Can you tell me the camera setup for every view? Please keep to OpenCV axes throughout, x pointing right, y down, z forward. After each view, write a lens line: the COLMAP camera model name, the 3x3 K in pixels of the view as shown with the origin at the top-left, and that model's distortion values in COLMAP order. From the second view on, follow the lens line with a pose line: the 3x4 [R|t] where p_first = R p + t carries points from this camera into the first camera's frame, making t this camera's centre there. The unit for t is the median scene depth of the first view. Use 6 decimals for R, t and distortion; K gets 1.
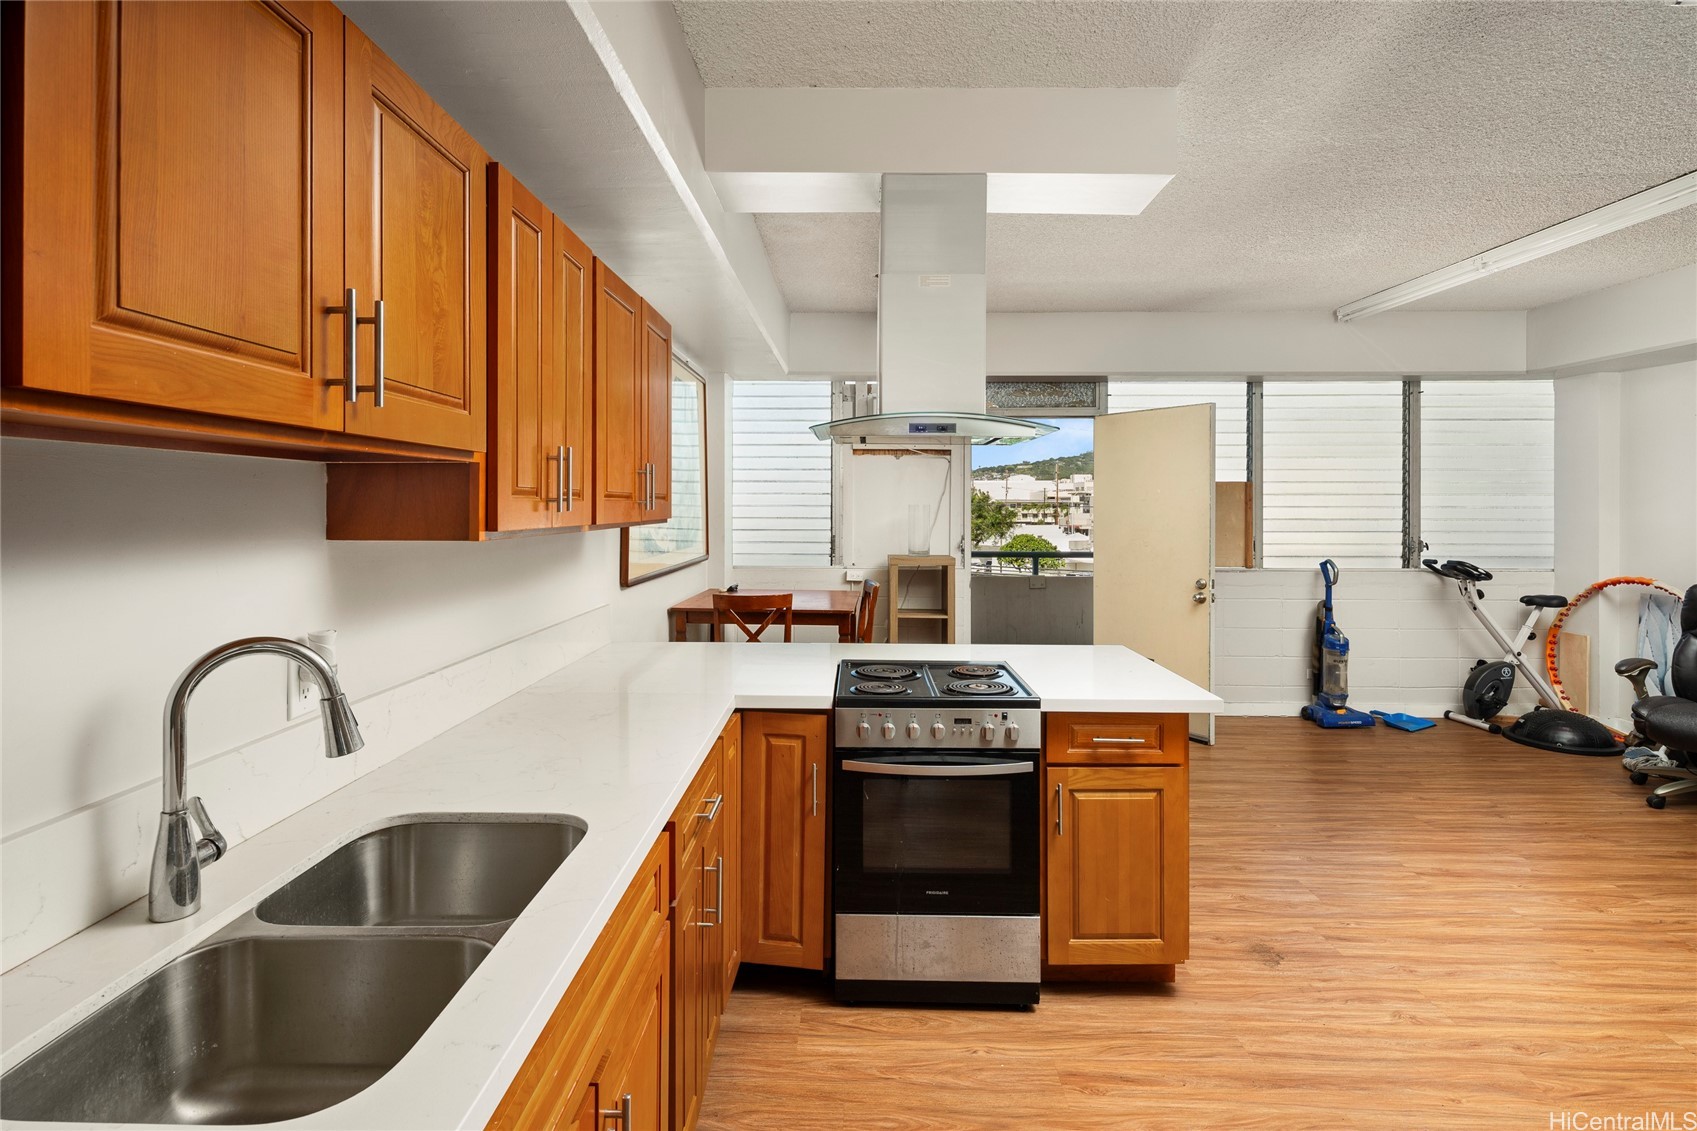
lens RADIAL K [[827.1, 0, 840.0], [0, 827.1, 504.5], [0, 0, 1]] dist [0.003394, -0.003938]
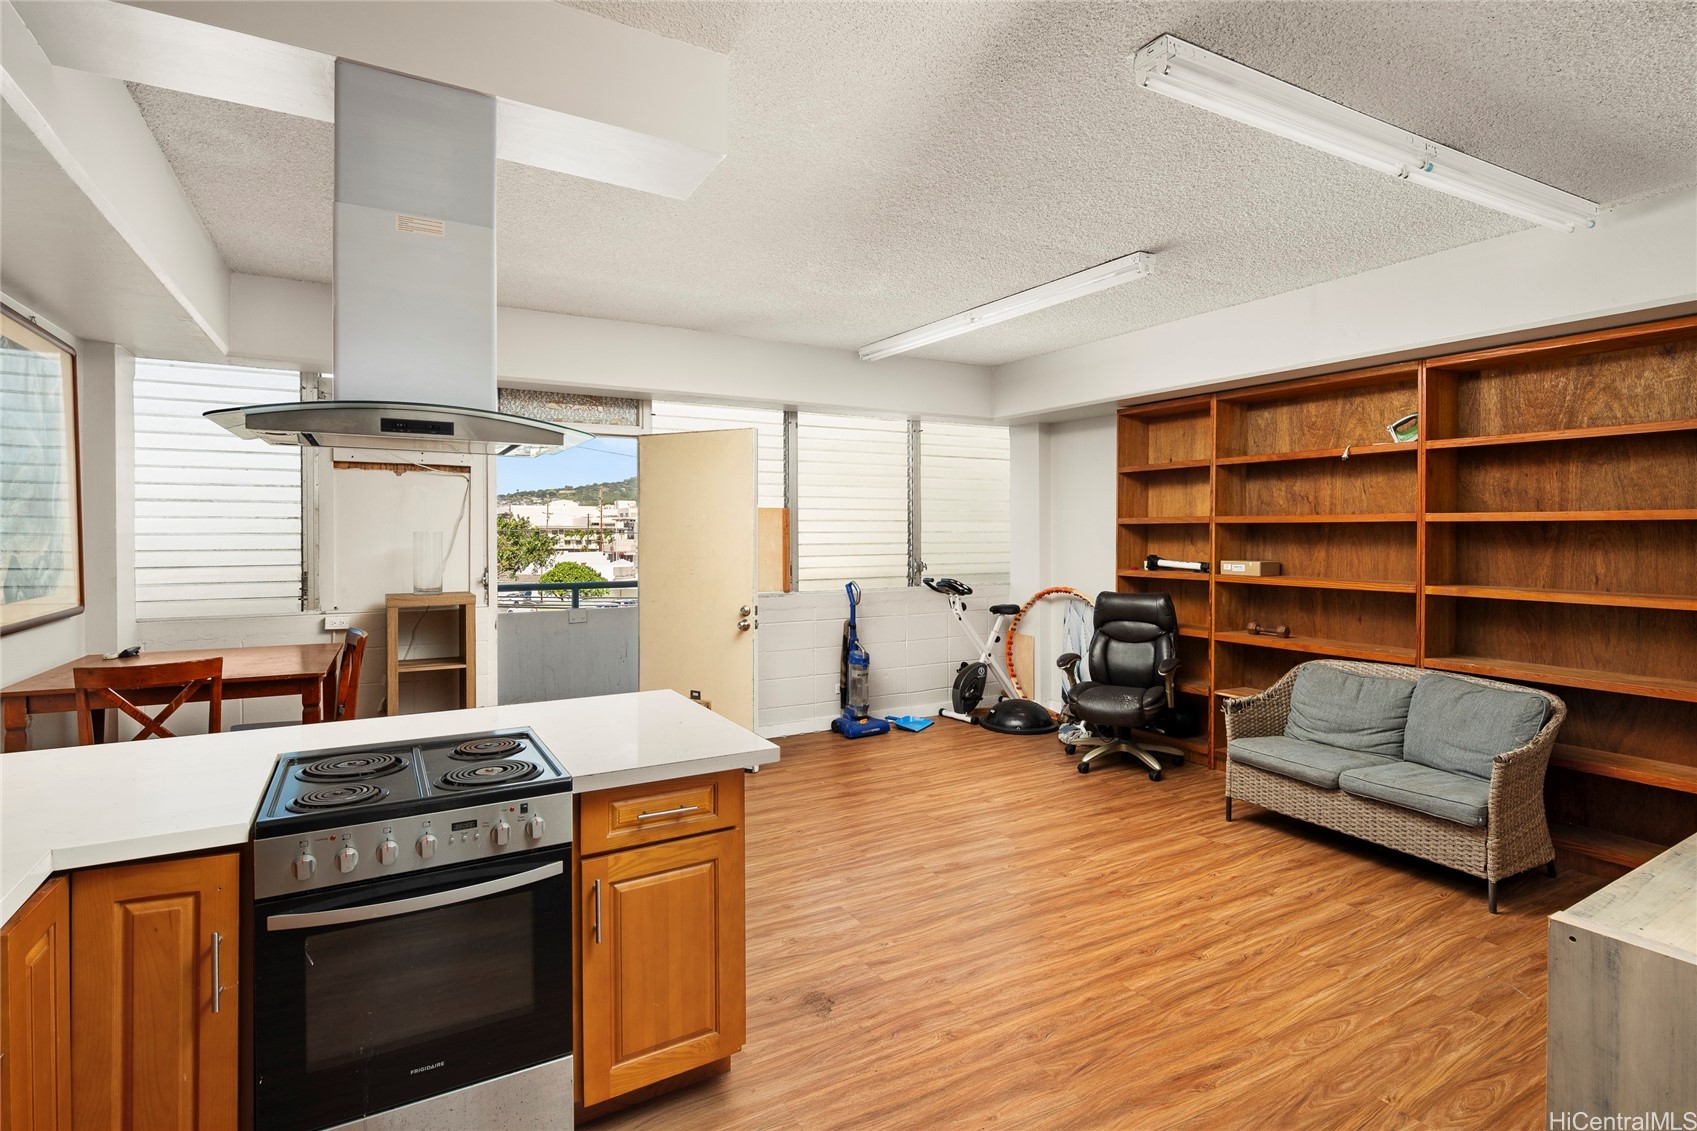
lens RADIAL K [[827.1, 0, 841.4], [0, 827.1, 540.3], [0, 0, 1]] dist [0.003394, -0.003938]
pose [[0.858363, -0.008900, 0.512965, 0.042332], [0.002980, 0.999919, 0.012363, -0.000367], [-0.513033, -0.009083, 0.858321, 0.136285]]
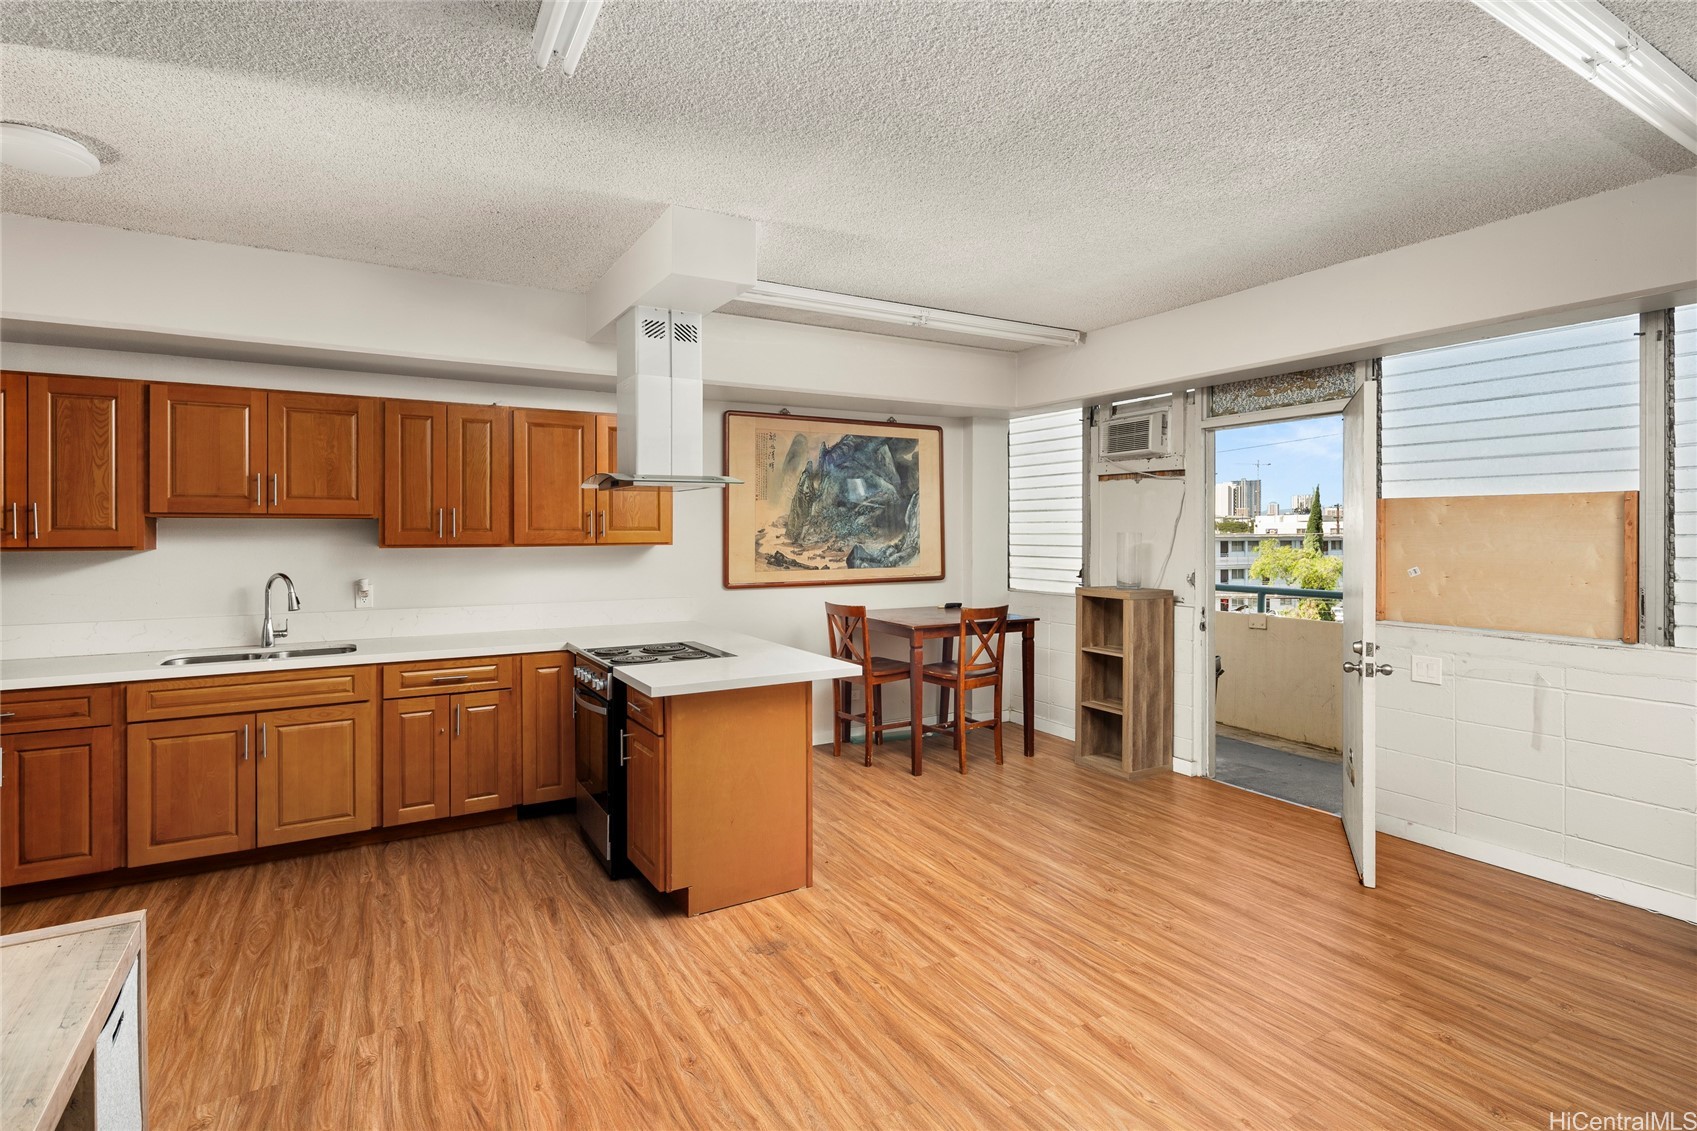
lens RADIAL K [[827.1, 0, 846.1], [0, 827.1, 536.3], [0, 0, 1]] dist [0.003394, -0.003938]
pose [[0.523306, 0.002164, -0.852142, 1.169988], [0.002445, 0.999989, 0.004041, 0.000009], [0.852141, -0.004198, 0.523295, 0.408127]]
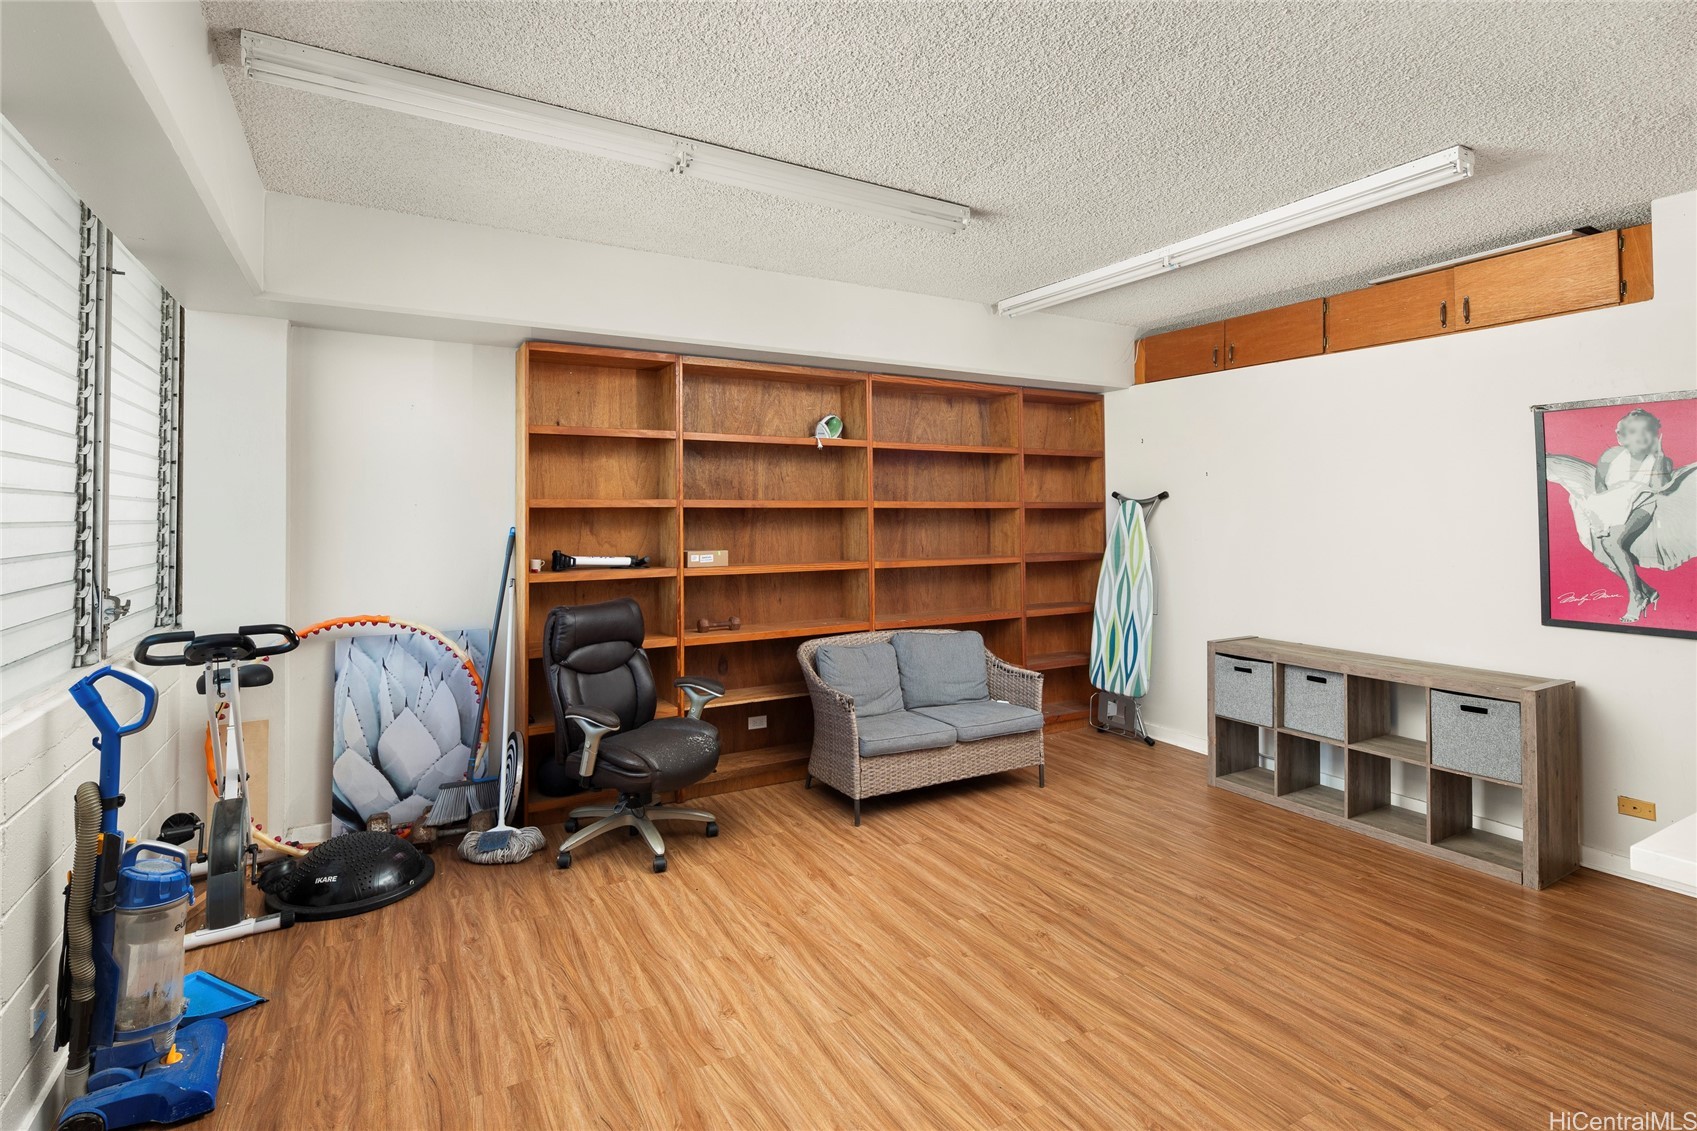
lens RADIAL K [[827.1, 0, 843.1], [0, 827.1, 490.4], [0, 0, 1]] dist [0.003394, -0.003938]
pose [[-0.509475, 0.025699, 0.860102, 0.170104], [0.005962, 0.999635, -0.026337, -0.002289], [-0.860465, -0.008290, -0.509443, 1.480682]]
